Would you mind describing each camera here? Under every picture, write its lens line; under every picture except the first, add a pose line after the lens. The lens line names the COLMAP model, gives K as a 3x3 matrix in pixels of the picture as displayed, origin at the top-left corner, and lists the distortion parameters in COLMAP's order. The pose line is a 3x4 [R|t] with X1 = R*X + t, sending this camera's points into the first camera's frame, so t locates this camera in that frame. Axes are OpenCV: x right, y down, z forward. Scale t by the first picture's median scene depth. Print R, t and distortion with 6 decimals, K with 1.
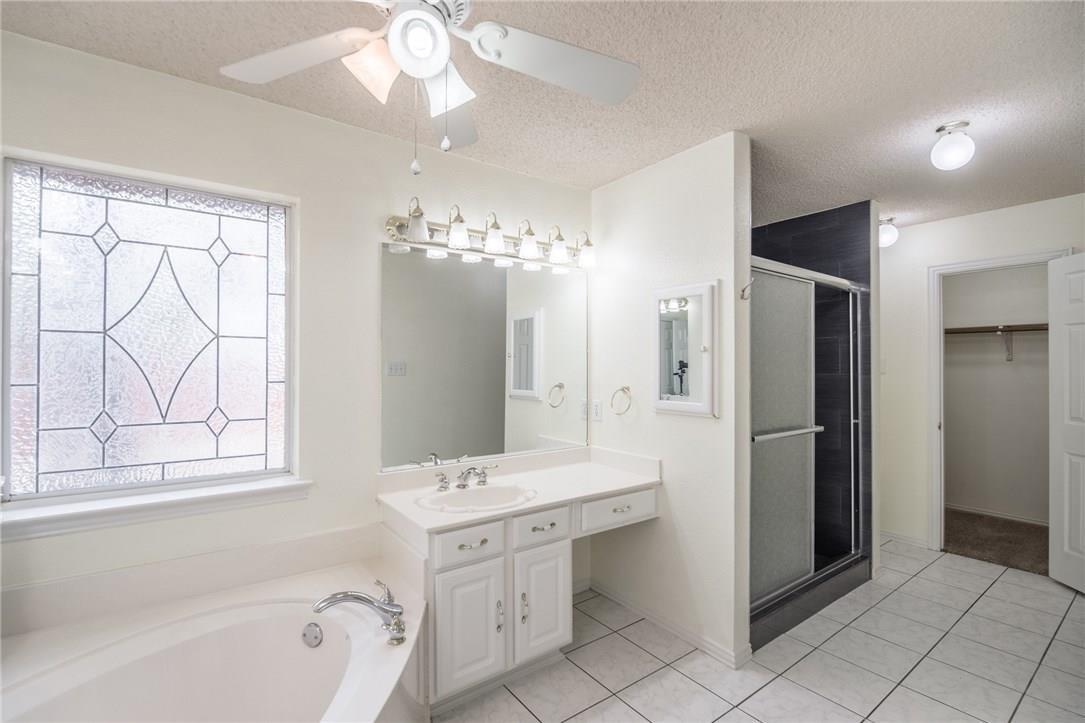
lens RADIAL K [[484.5, 0, 550.9], [0, 484.5, 363.2], [0, 0, 1]] dist [-0.007519, -0.002569]
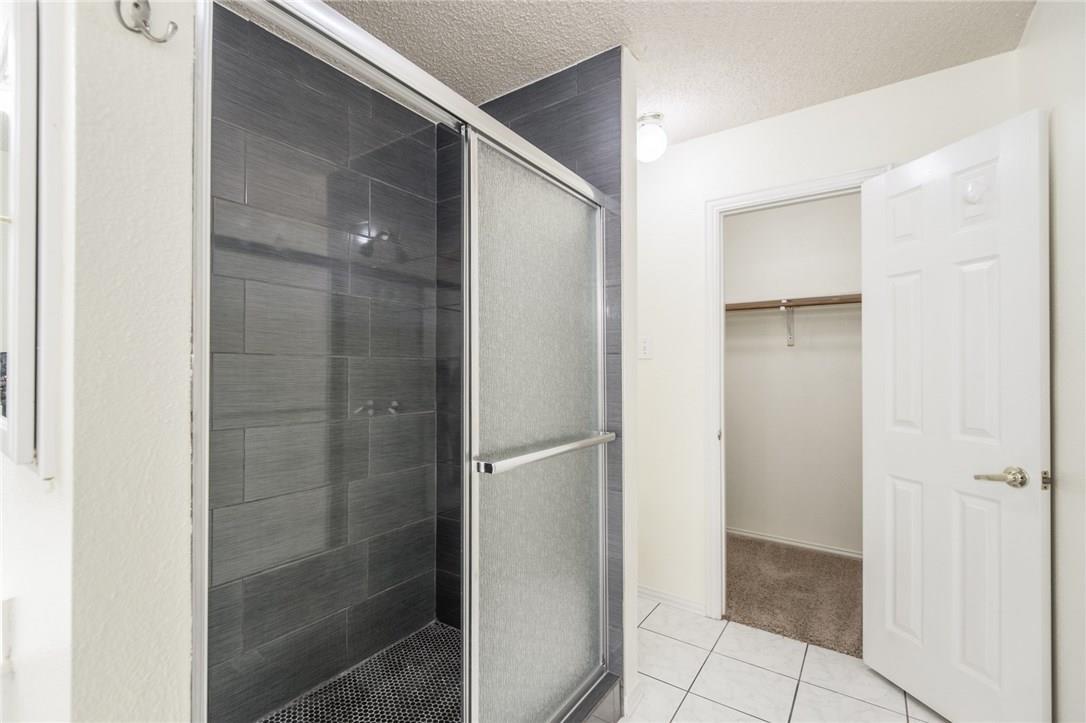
lens RADIAL K [[485.0, 0, 534.0], [0, 485.0, 364.6], [0, 0, 1]] dist [-0.007519, -0.002569]
pose [[0.946156, 0.001794, 0.323706, 0.341958], [-0.000552, 0.999992, -0.003928, 0.034752], [-0.323710, 0.003538, 0.946150, 0.444115]]
